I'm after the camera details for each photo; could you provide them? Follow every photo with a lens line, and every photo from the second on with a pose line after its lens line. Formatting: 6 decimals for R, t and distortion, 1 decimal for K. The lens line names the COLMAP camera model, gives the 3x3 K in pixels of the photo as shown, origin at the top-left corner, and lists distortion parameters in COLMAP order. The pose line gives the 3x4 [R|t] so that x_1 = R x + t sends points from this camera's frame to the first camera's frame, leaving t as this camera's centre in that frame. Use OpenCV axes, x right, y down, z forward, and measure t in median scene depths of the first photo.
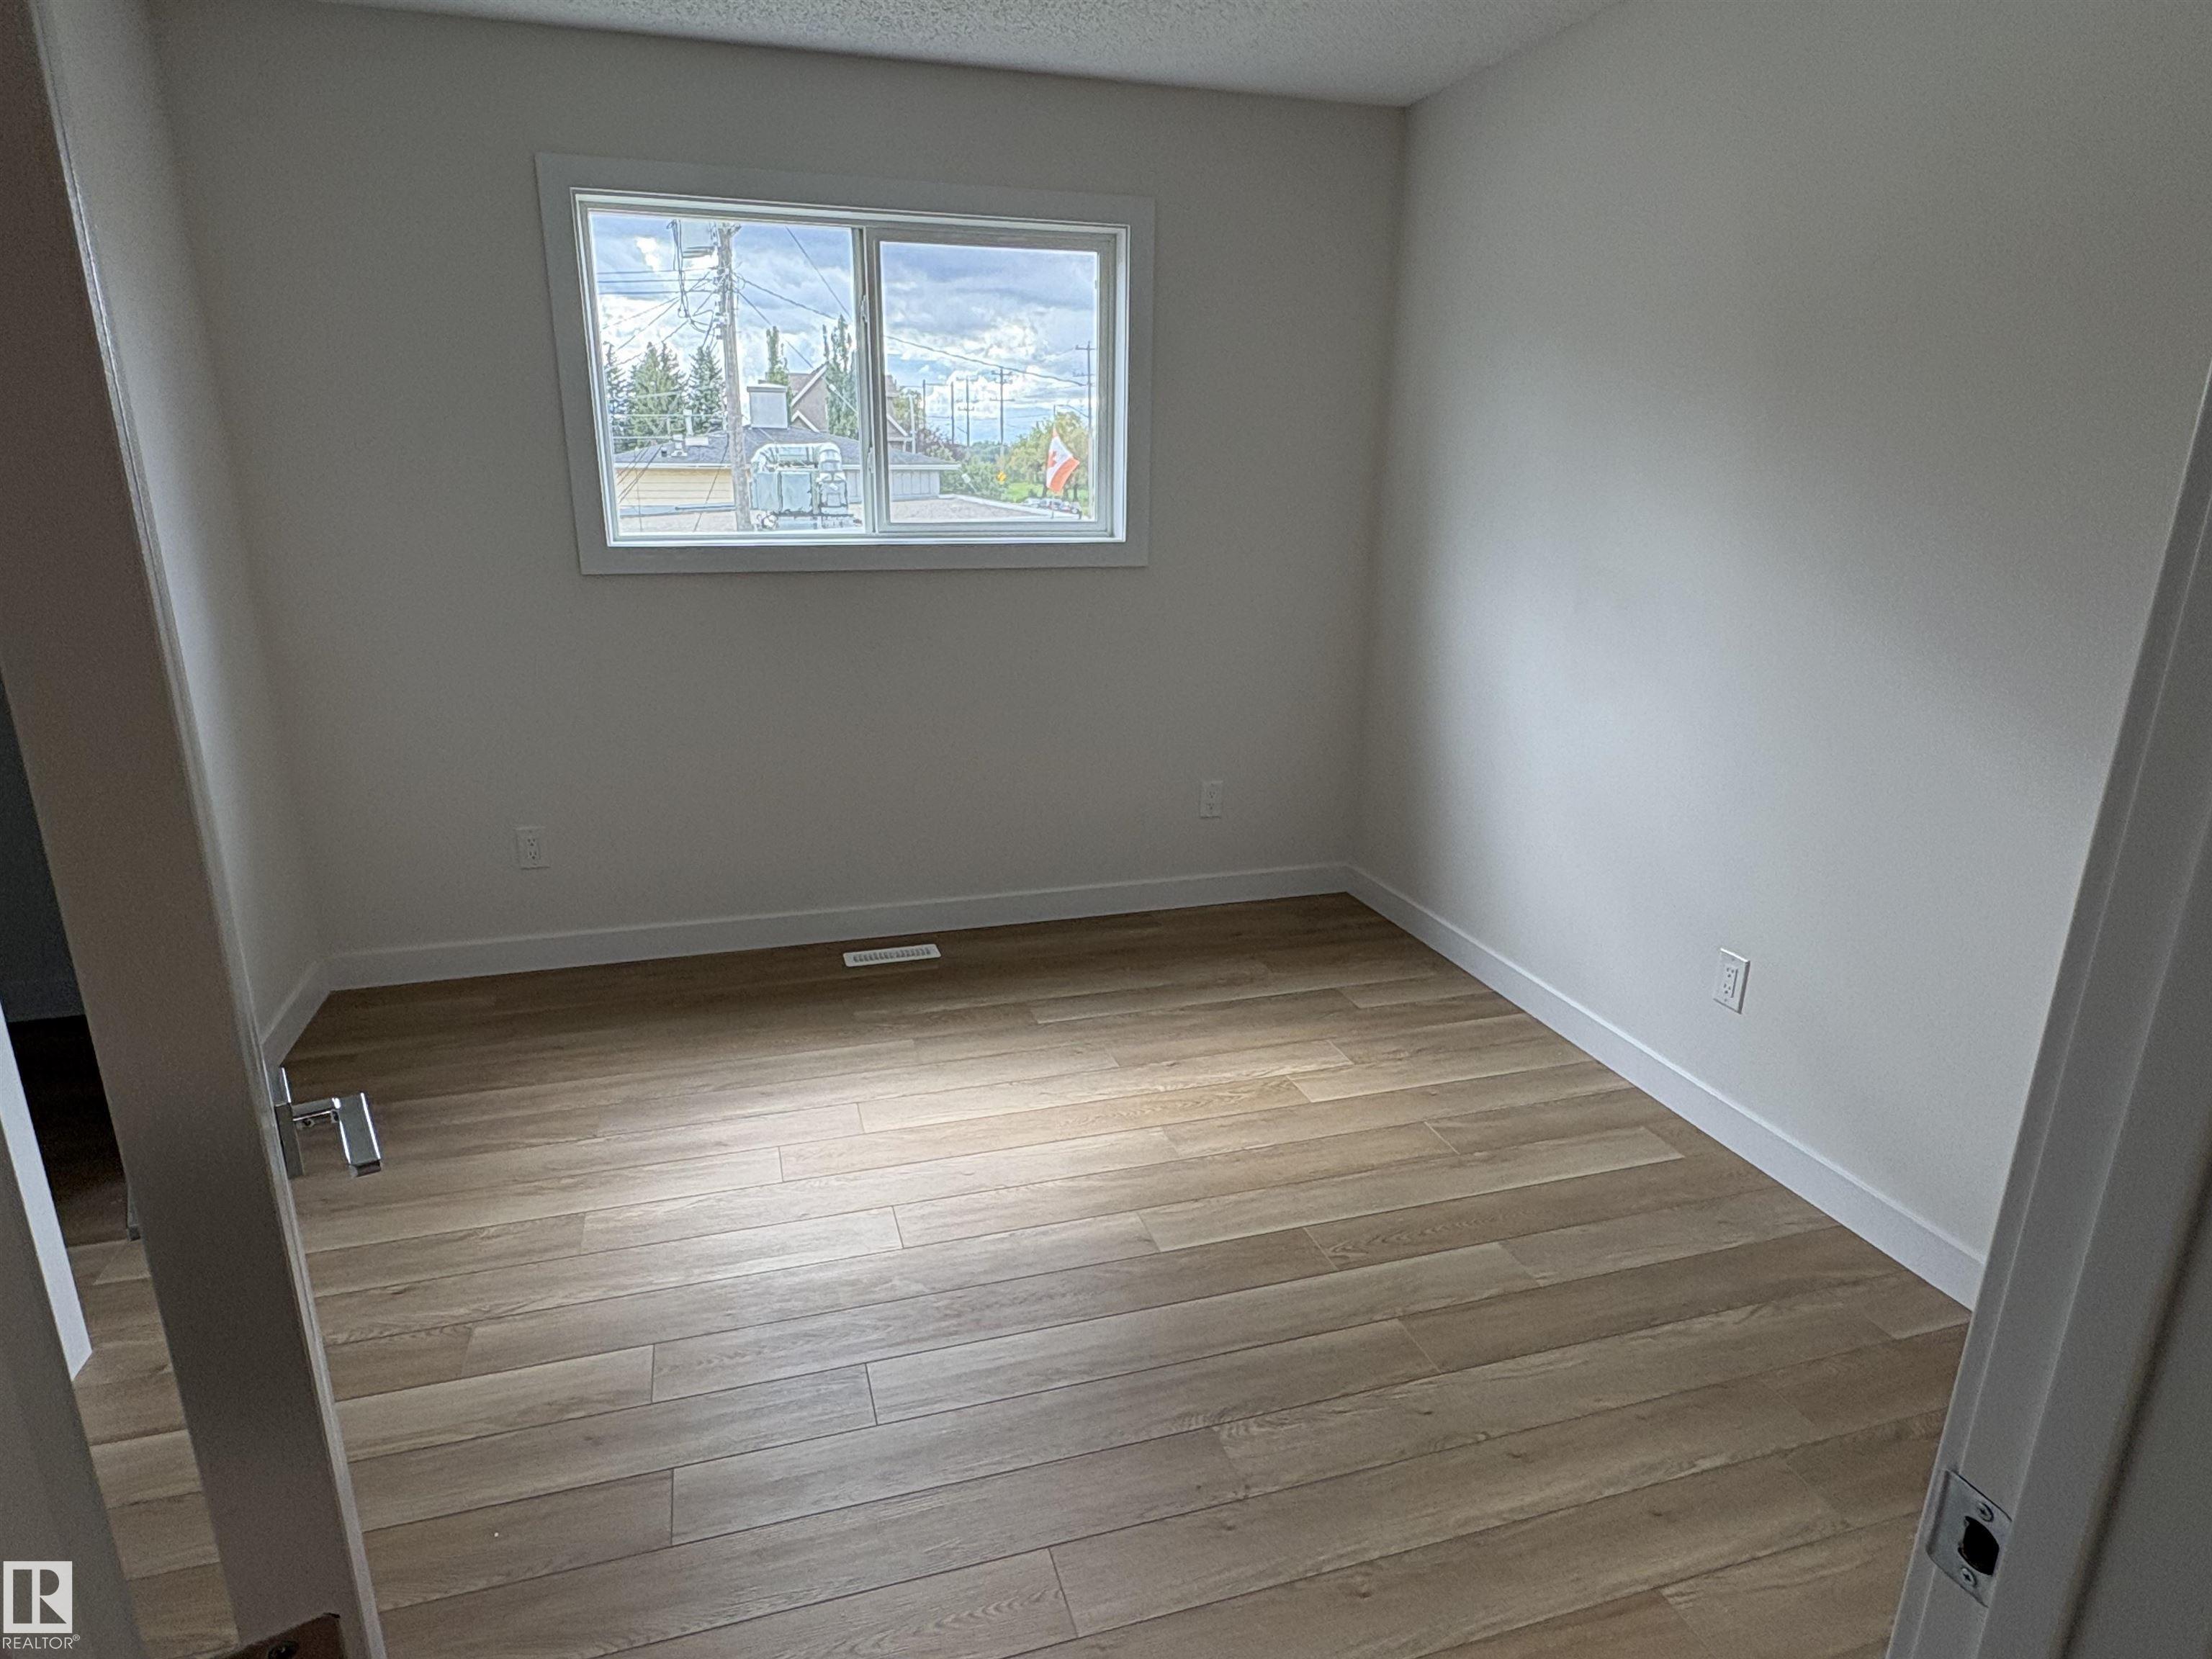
lens RADIAL K [[1271.5, 0, 1104.7], [0, 1271.5, 828.8], [0, 0, 1]] dist [-0.002640, -0.000667]
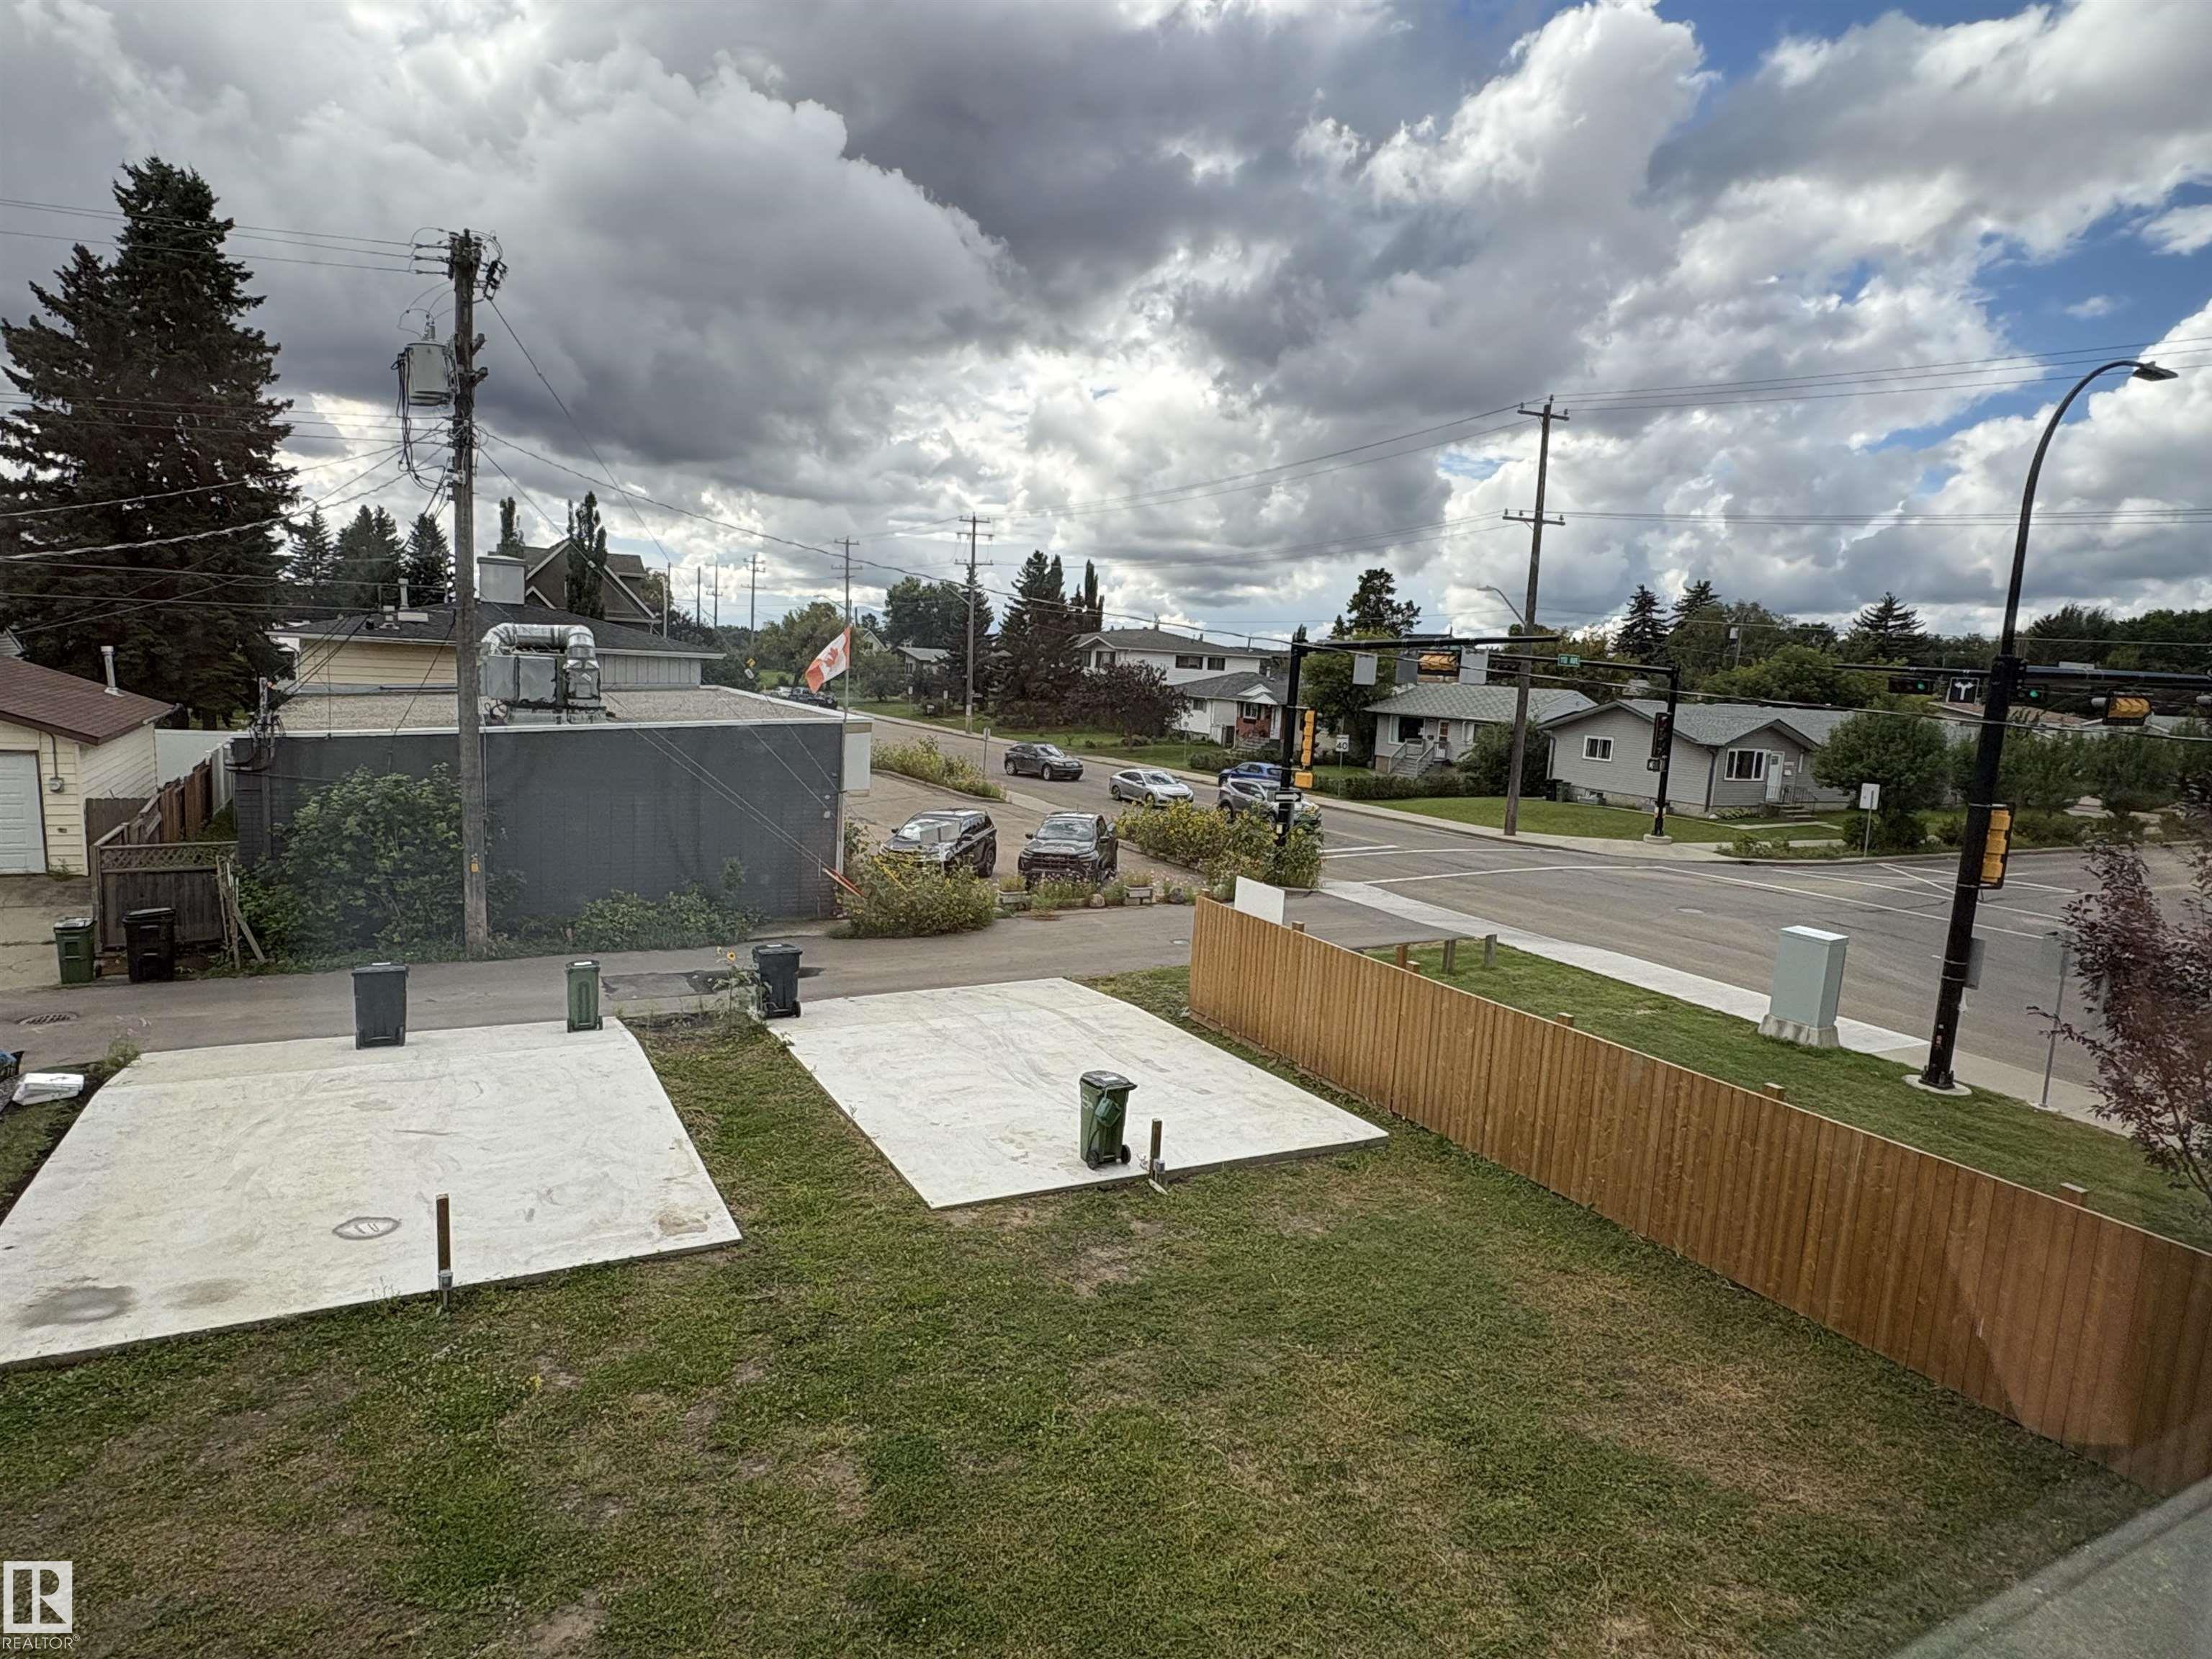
lens RADIAL K [[1262.0, 0, 1106.6], [0, 1262.0, 835.7], [0, 0, 1]] dist [0.000917, -0.000273]
pose [[0.979030, 0.018256, 0.202895, -0.037193], [0.010349, 0.990233, -0.139036, -0.038251], [-0.203451, 0.138220, 0.969280, 0.113264]]
